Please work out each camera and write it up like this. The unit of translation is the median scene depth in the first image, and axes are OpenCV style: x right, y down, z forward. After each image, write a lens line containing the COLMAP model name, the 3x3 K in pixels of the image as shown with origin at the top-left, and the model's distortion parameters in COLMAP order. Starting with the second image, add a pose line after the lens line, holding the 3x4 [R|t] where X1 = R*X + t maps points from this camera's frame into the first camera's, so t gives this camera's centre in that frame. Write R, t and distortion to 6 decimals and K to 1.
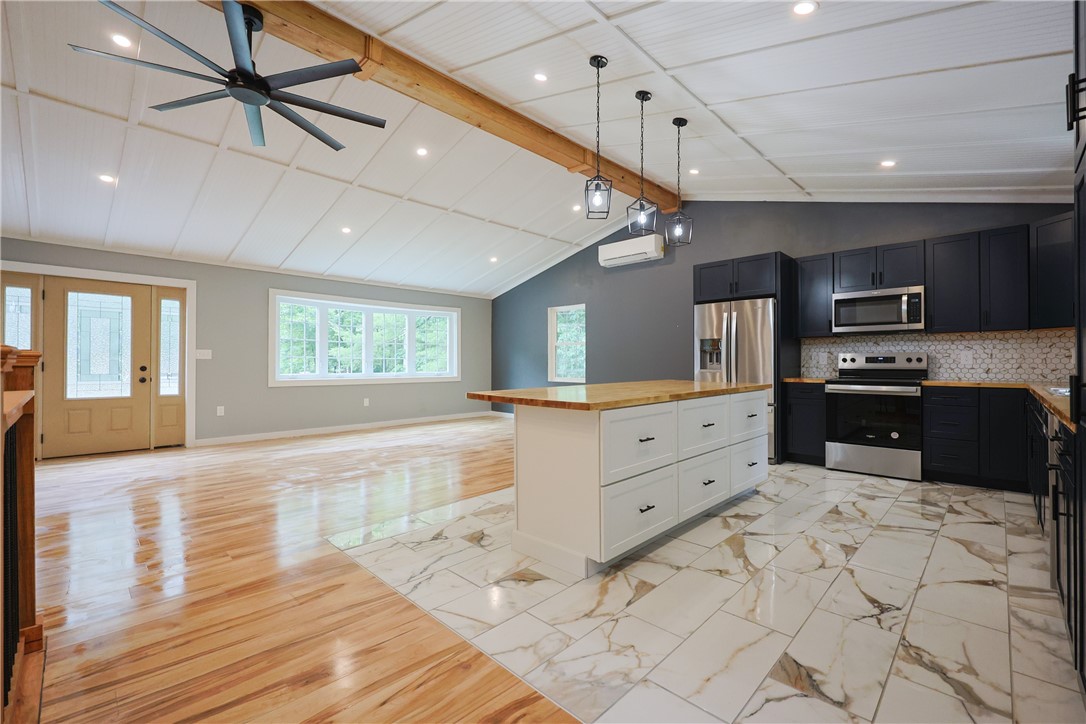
lens RADIAL K [[460.4, 0, 547.4], [0, 460.4, 356.2], [0, 0, 1]] dist [-0.004119, 0.000428]
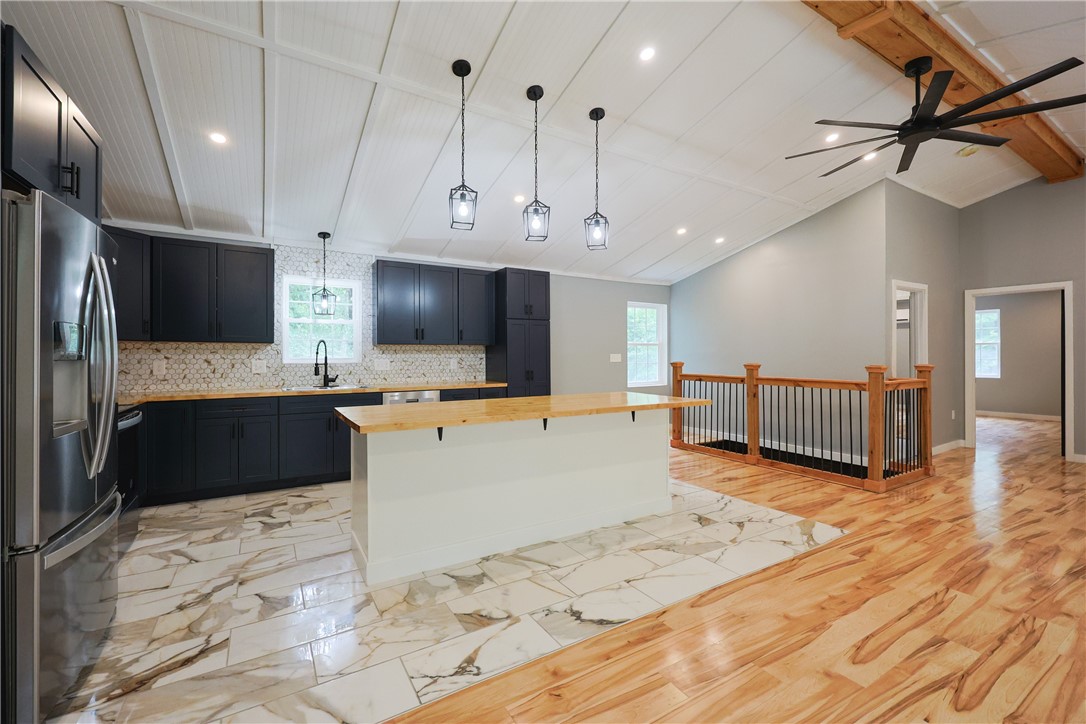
lens RADIAL K [[460.4, 0, 547.4], [0, 460.4, 356.2], [0, 0, 1]] dist [-0.004119, 0.000428]
pose [[-0.968871, 0.003607, 0.247540, -0.029060], [0.000933, 0.999940, -0.010920, -0.012905], [-0.247564, -0.010349, -0.968816, 1.180171]]
